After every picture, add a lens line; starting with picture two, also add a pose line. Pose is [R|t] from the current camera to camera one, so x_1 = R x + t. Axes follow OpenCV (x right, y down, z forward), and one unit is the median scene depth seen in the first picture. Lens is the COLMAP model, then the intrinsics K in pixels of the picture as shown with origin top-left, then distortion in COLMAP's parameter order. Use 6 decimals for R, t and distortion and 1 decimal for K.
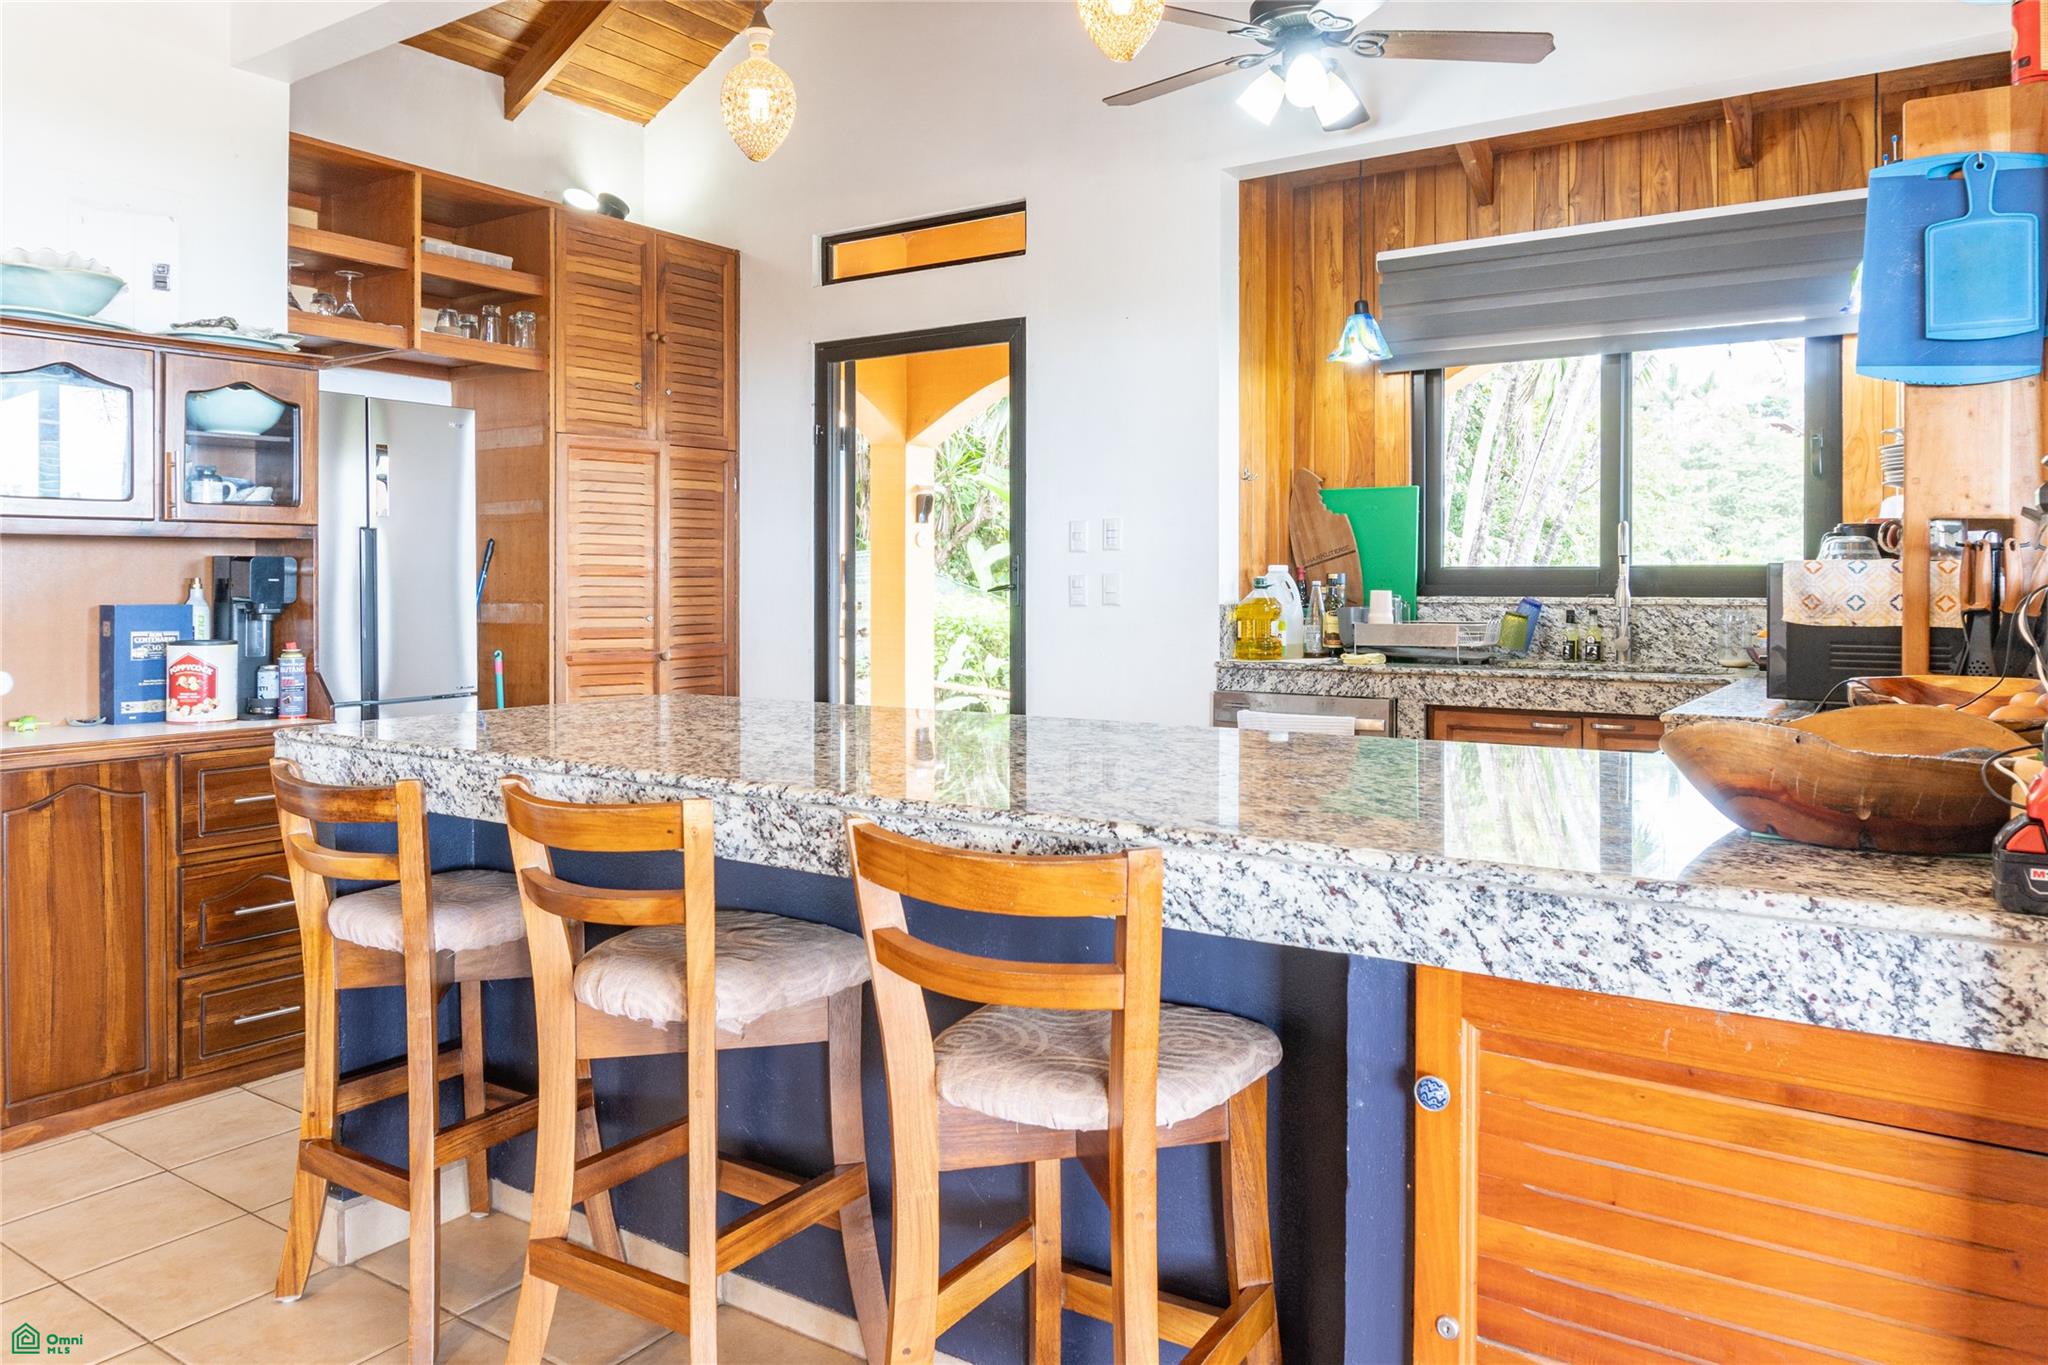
lens RADIAL K [[1393.4, 0, 994.5], [0, 1393.4, 578.9], [0, 0, 1]] dist [-0.015788, -0.001392]
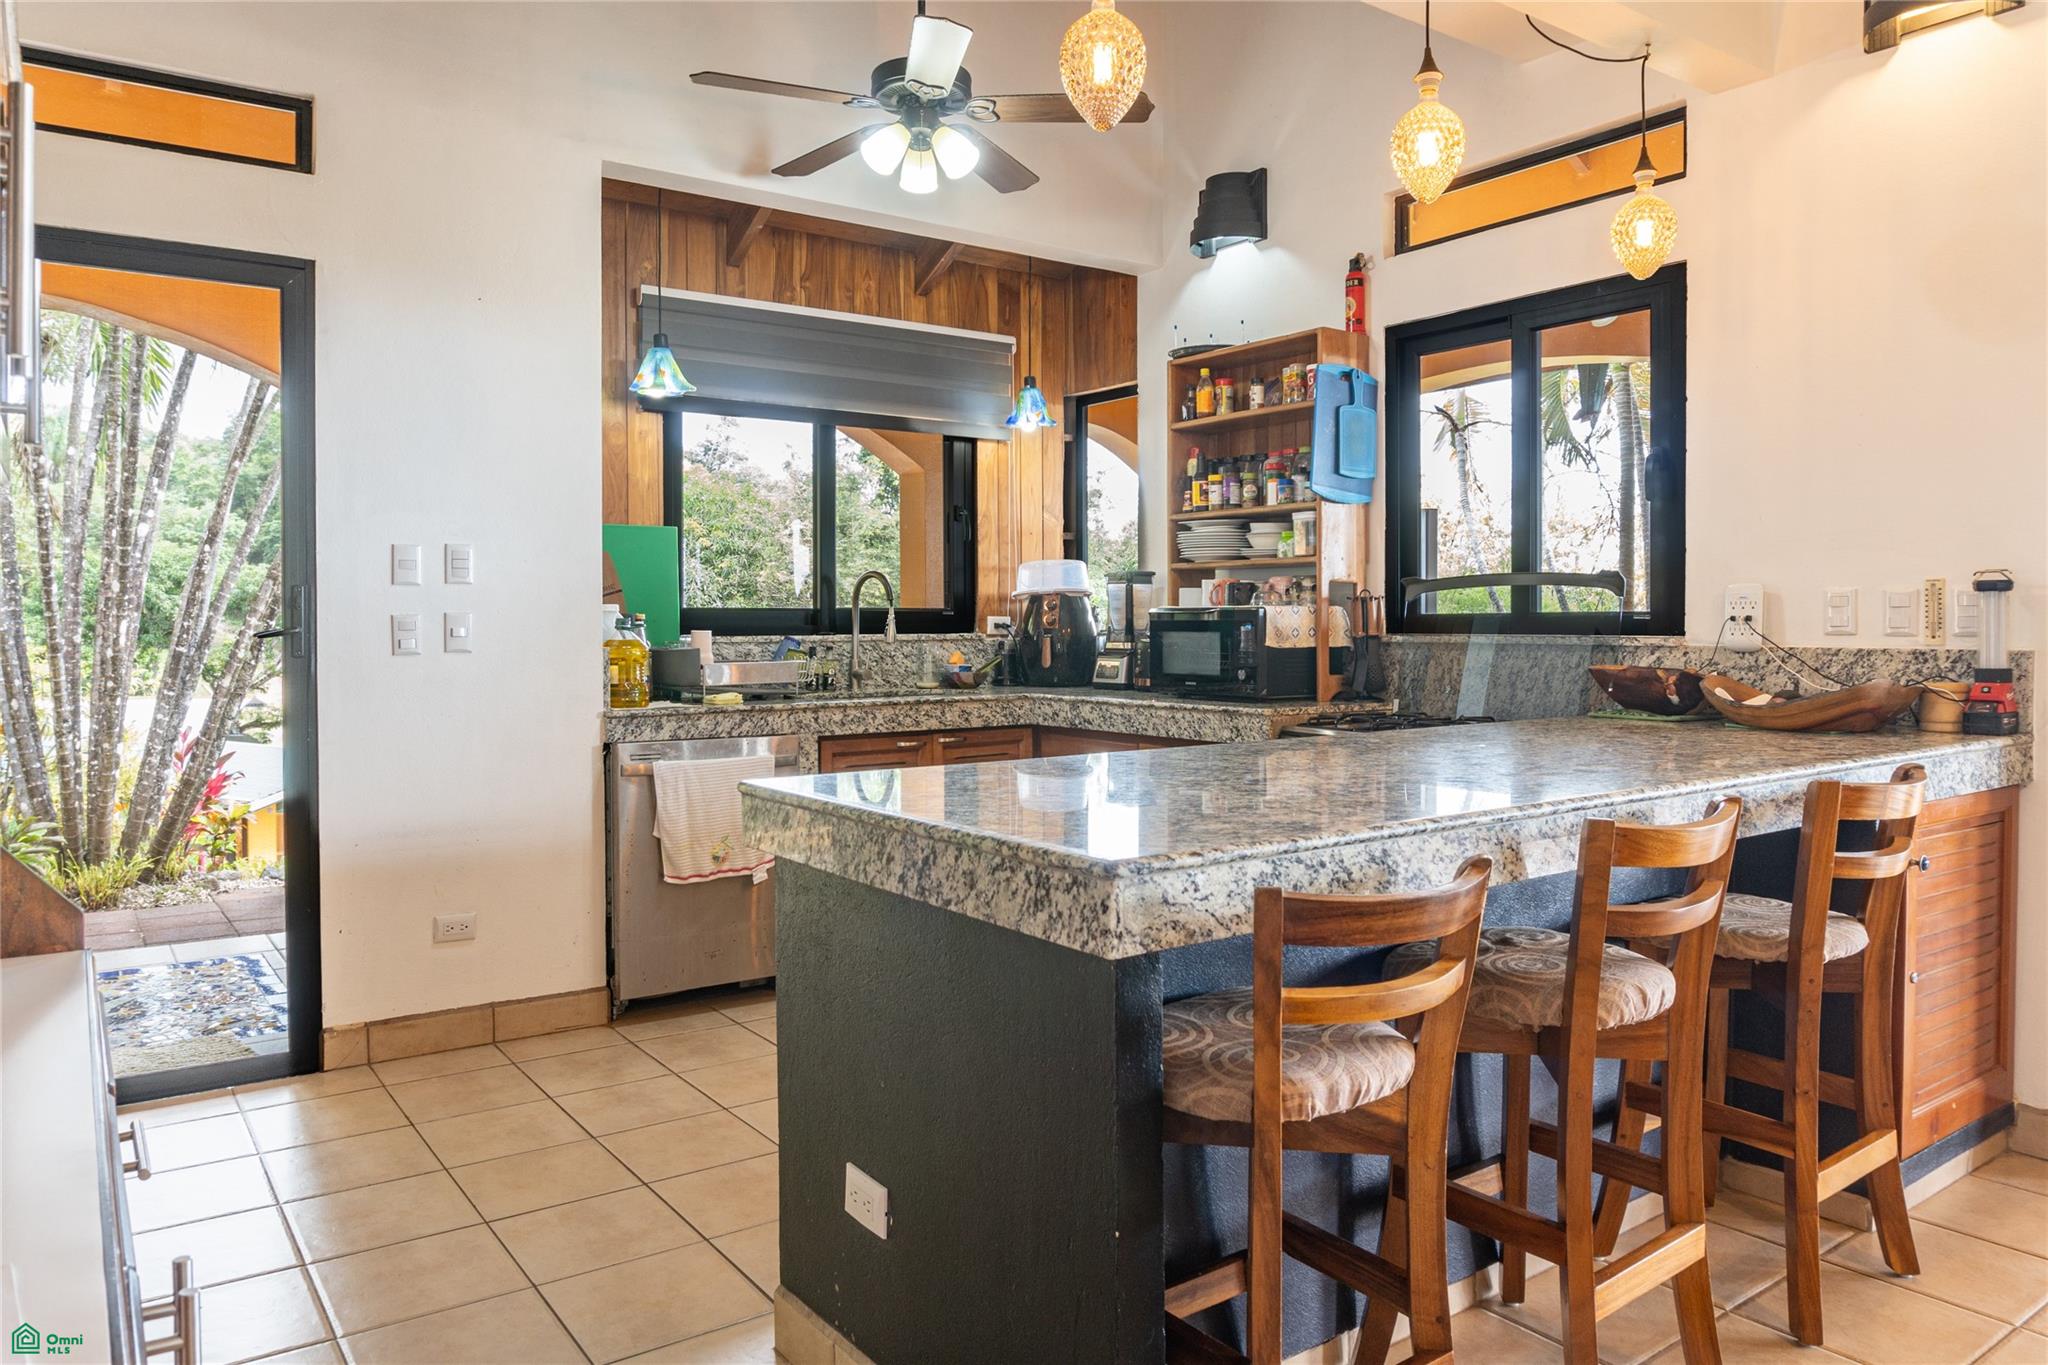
lens RADIAL K [[1399.2, 0, 1024.4], [0, 1399.2, 629.6], [0, 0, 1]] dist [-0.017985, 0.001872]
pose [[0.335947, -0.006387, 0.941859, -0.614701], [0.001874, 0.999980, 0.006112, 0.001852], [-0.941879, -0.000288, 0.335952, 0.463663]]
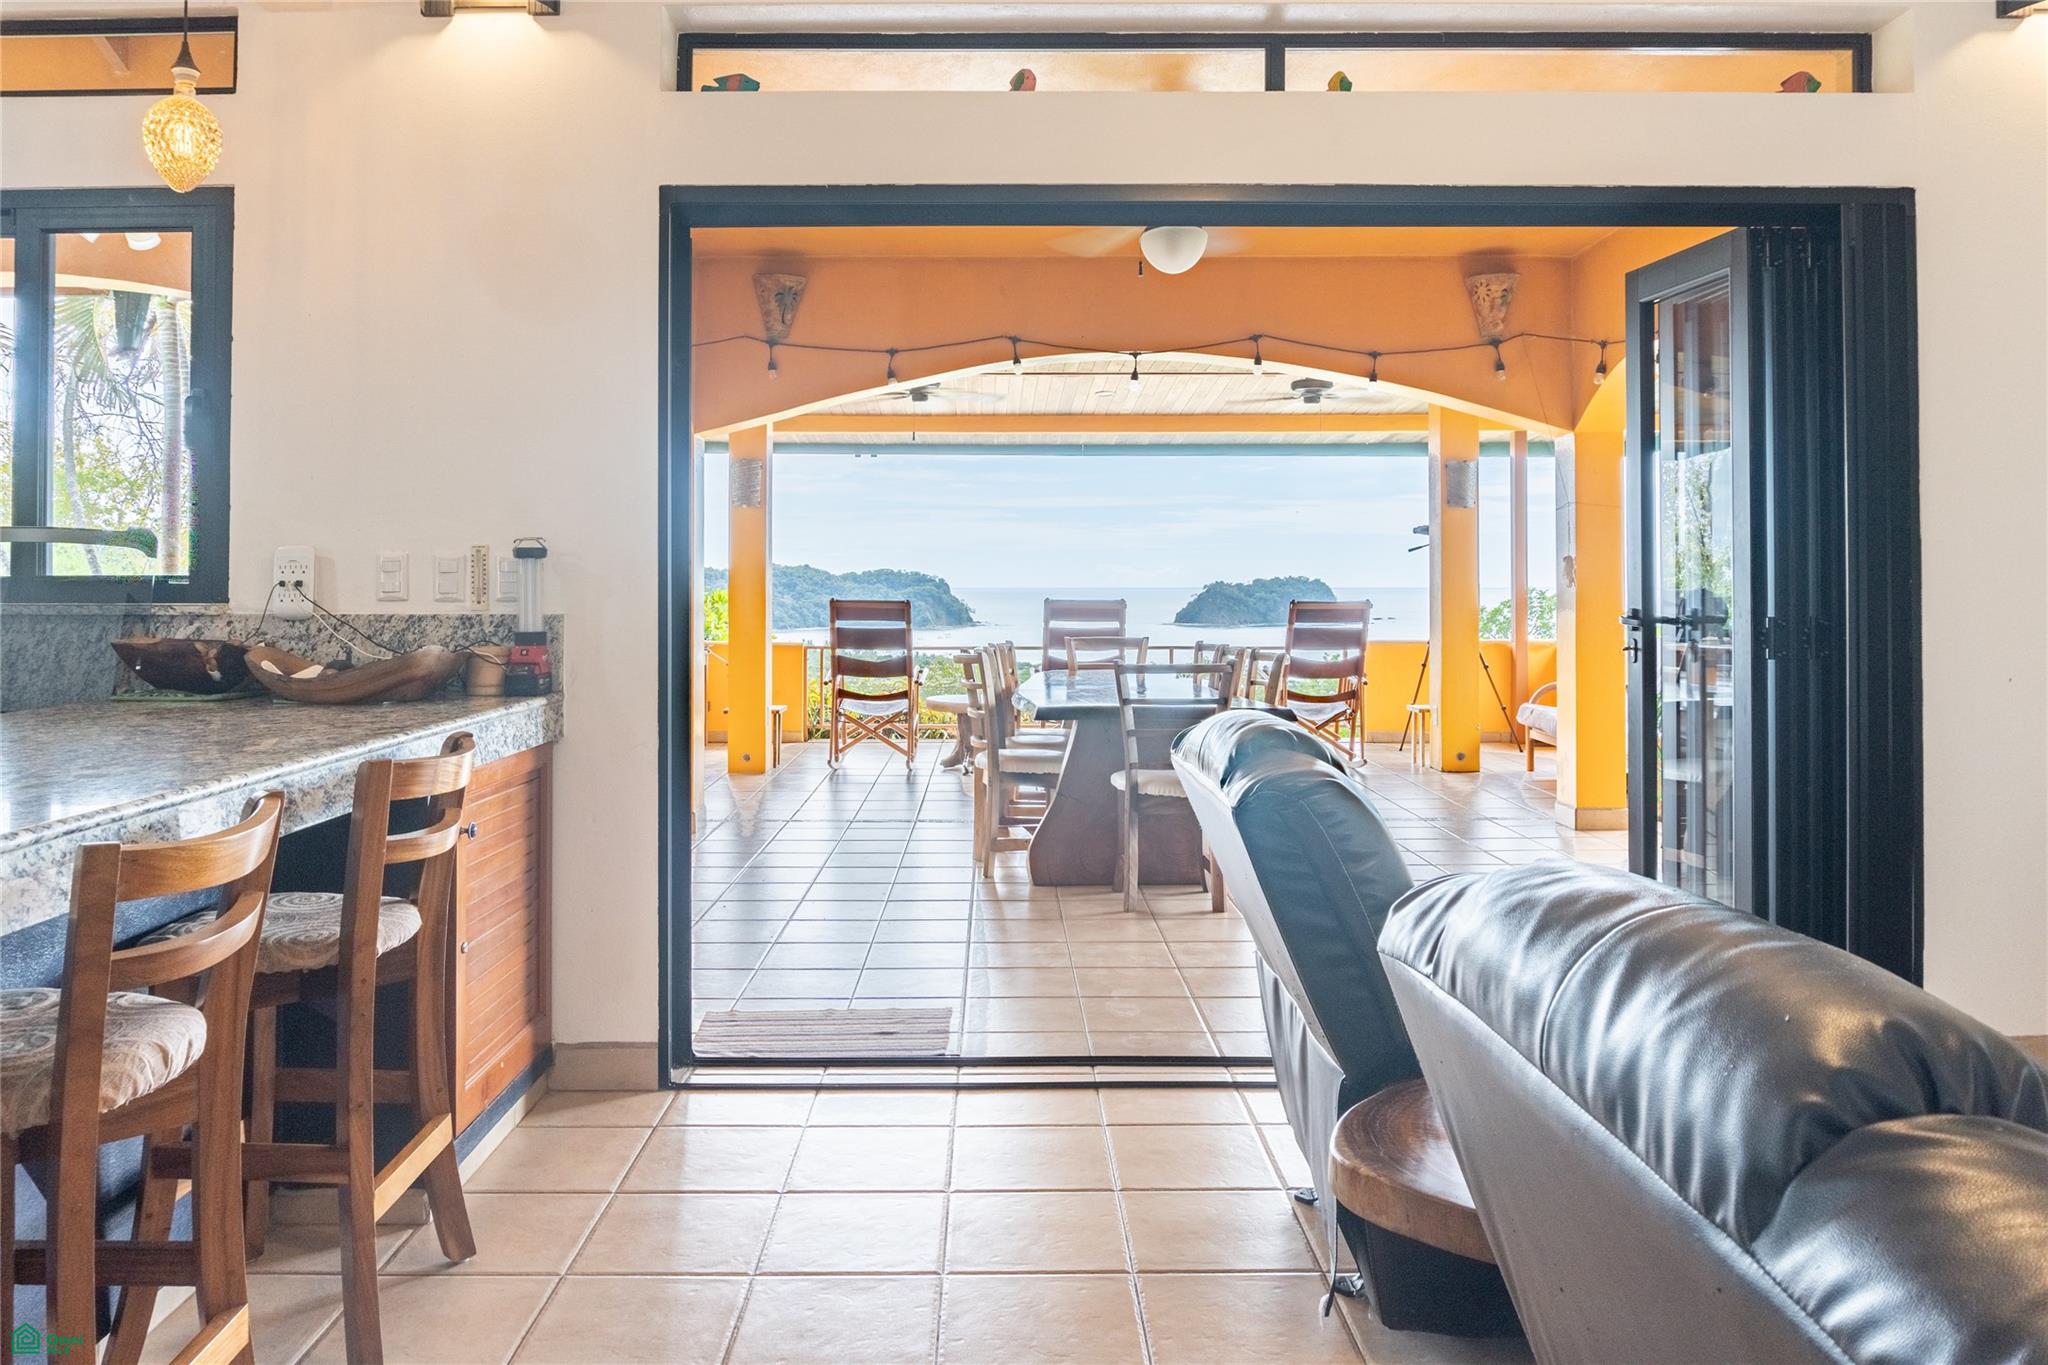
lens RADIAL K [[1362.1, 0, 998.2], [0, 1362.1, 575.3], [0, 0, 1]] dist [-0.031652, -0.002302]
pose [[-0.570185, 0.004888, 0.821502, -0.521855], [0.000813, 0.999985, -0.005385, 0.000833], [-0.821516, -0.002403, -0.570180, 0.444383]]
